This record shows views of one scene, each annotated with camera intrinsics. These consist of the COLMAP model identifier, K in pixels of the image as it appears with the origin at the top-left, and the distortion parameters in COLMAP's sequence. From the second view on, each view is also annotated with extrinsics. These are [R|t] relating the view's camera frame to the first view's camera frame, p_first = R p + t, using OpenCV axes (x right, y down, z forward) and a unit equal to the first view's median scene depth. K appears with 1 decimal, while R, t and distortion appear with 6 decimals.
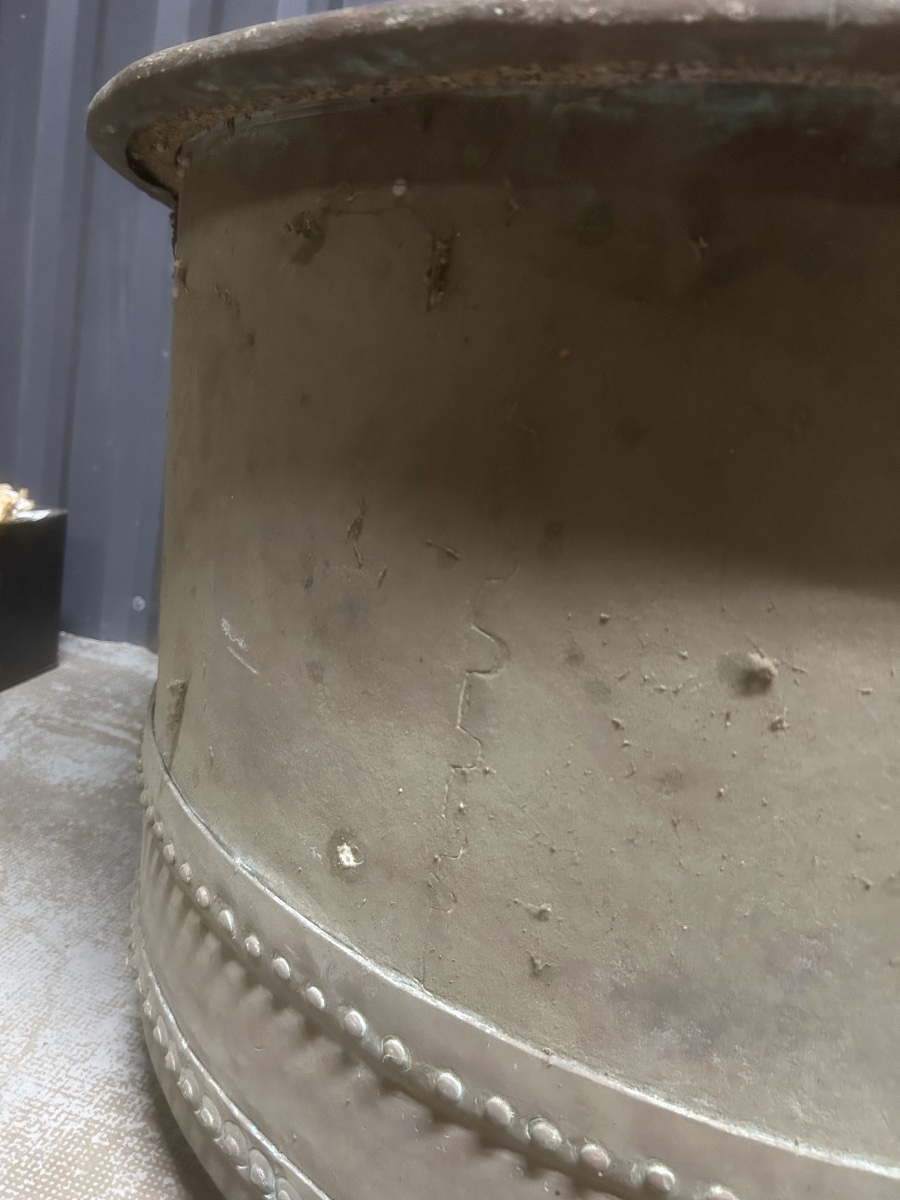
lens RADIAL K [[899.7, 0, 422.5], [0, 899.7, 609.7], [0, 0, 1]] dist [0.026085, -0.048805]
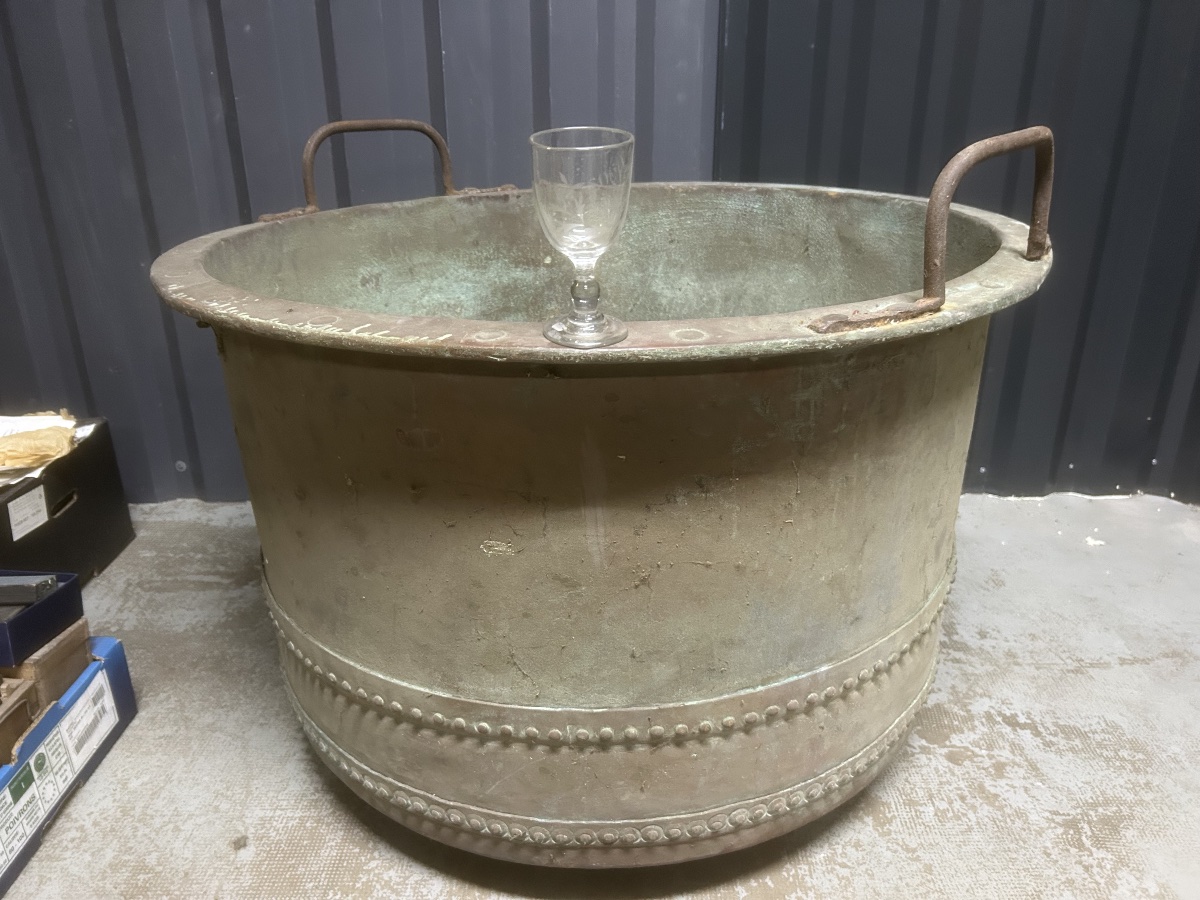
lens RADIAL K [[899.7, 0, 600.8], [0, 899.7, 461.3], [0, 0, 1]] dist [0.026085, -0.048805]
pose [[0.954405, -0.253201, 0.158113, 0.045934], [0.219446, 0.954186, 0.203404, -0.171267], [-0.202371, -0.159432, 0.966244, -0.372689]]
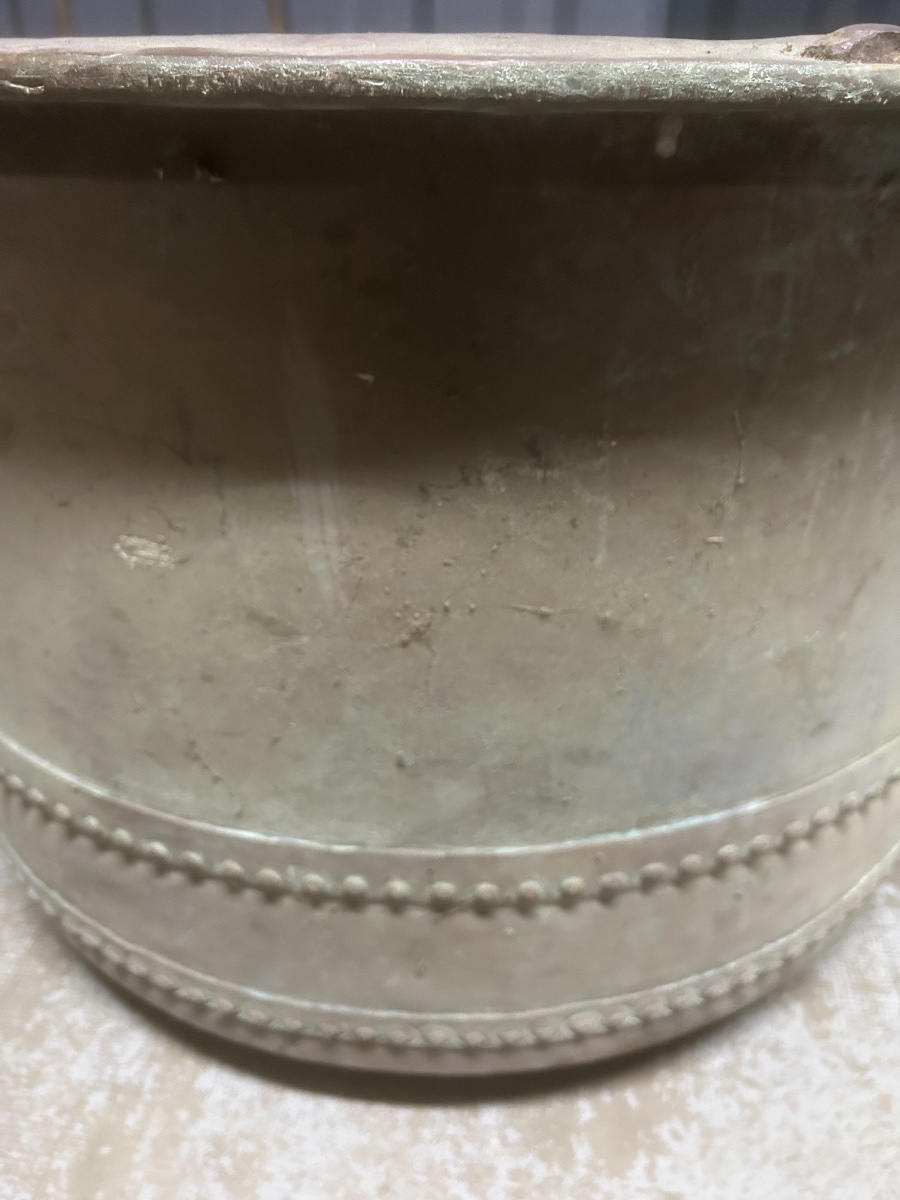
lens RADIAL K [[899.7, 0, 446.7], [0, 899.7, 594.8], [0, 0, 1]] dist [0.026085, -0.048805]
pose [[0.979658, -0.197727, 0.034269, 0.163168], [0.178450, 0.936477, 0.301937, -0.059784], [-0.091793, -0.289680, 0.952712, -0.072348]]
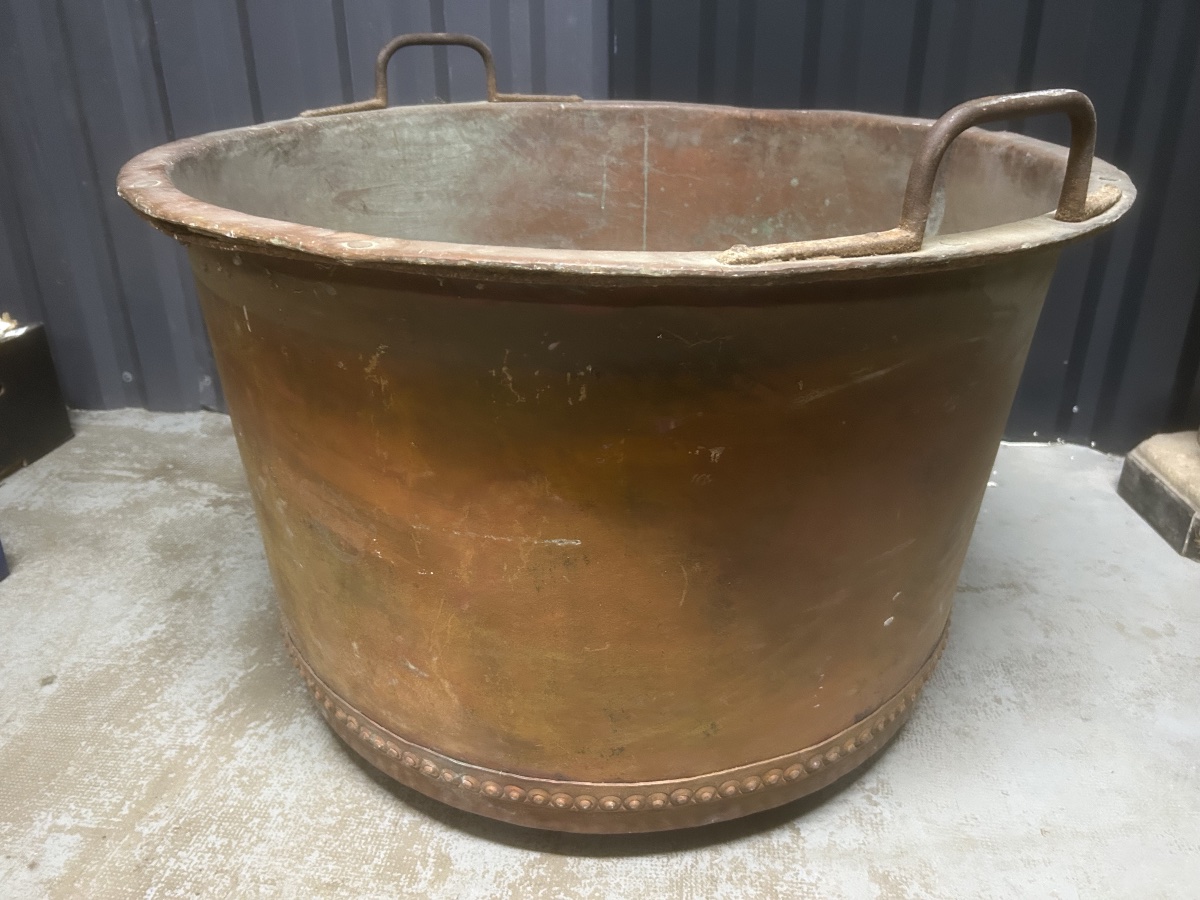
lens RADIAL K [[899.7, 0, 618.3], [0, 899.7, 467.5], [0, 0, 1]] dist [0.026085, -0.048805]
pose [[0.975688, -0.211576, 0.057168, 0.349696], [0.196185, 0.959430, 0.202498, -0.007360], [-0.097692, -0.186359, 0.977613, -0.474540]]
